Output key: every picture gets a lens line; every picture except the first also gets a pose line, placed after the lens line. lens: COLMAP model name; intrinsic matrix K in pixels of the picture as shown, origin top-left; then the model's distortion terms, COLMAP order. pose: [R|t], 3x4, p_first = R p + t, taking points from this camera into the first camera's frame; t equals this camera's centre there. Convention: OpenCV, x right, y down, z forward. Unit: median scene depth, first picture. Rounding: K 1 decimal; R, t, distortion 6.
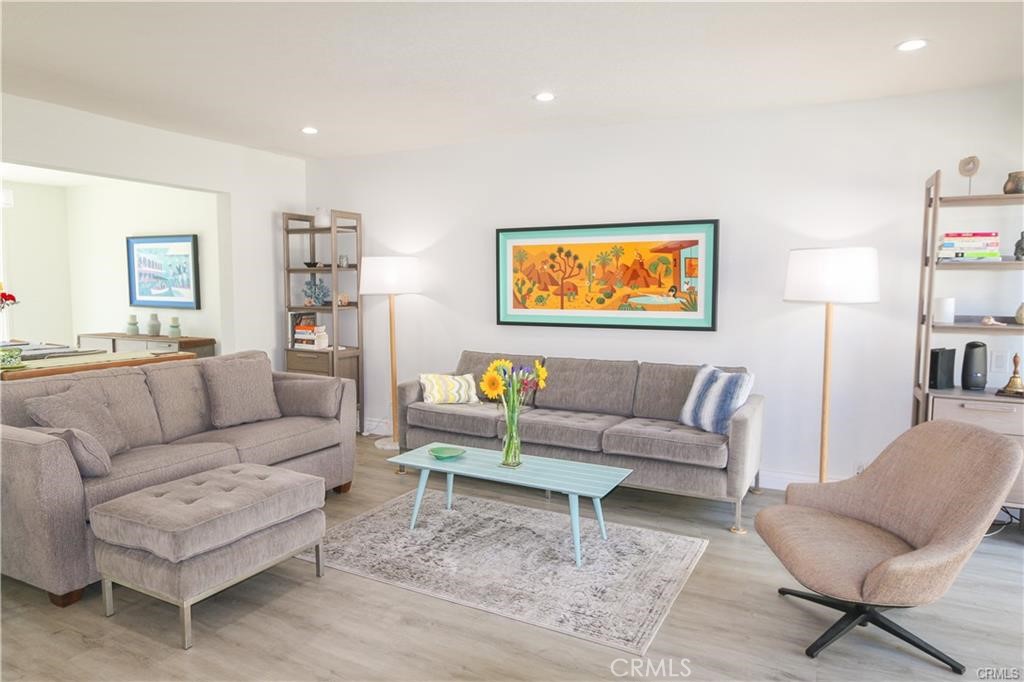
lens RADIAL K [[640.2, 0, 515.0], [0, 640.2, 337.6], [0, 0, 1]] dist [-0.011146, 0.009605]
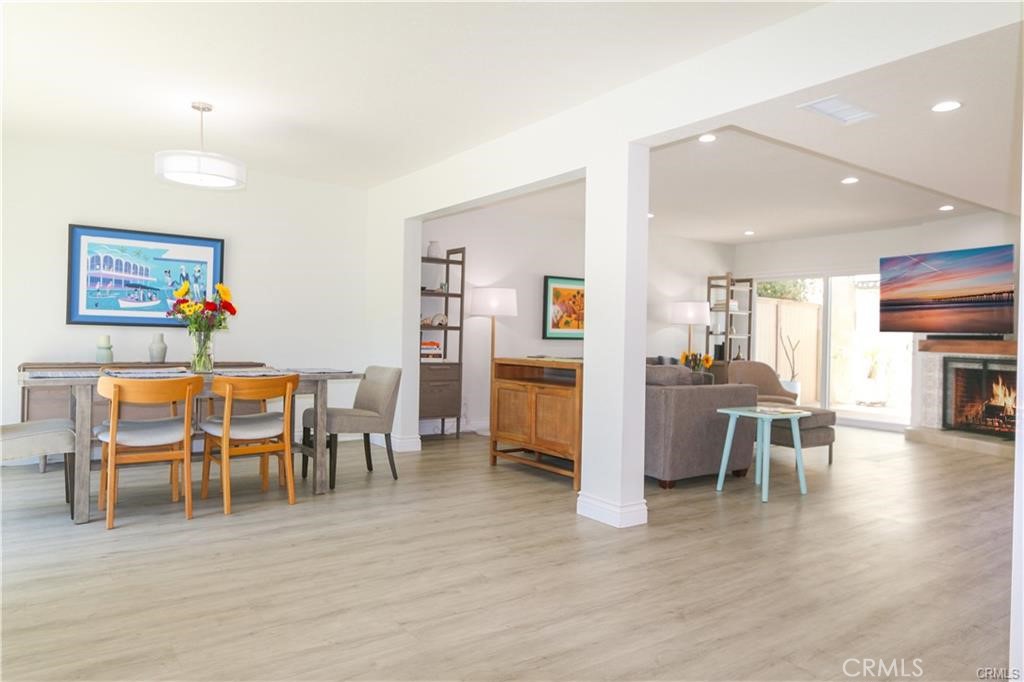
lens RADIAL K [[666.1, 0, 511.3], [0, 666.1, 339.6], [0, 0, 1]] dist [0.000762, 0.001259]
pose [[0.470355, -0.002562, 0.882474, -1.475461], [0.051299, 0.998384, -0.024444, 0.015426], [-0.880985, 0.056767, 0.469726, 0.348918]]
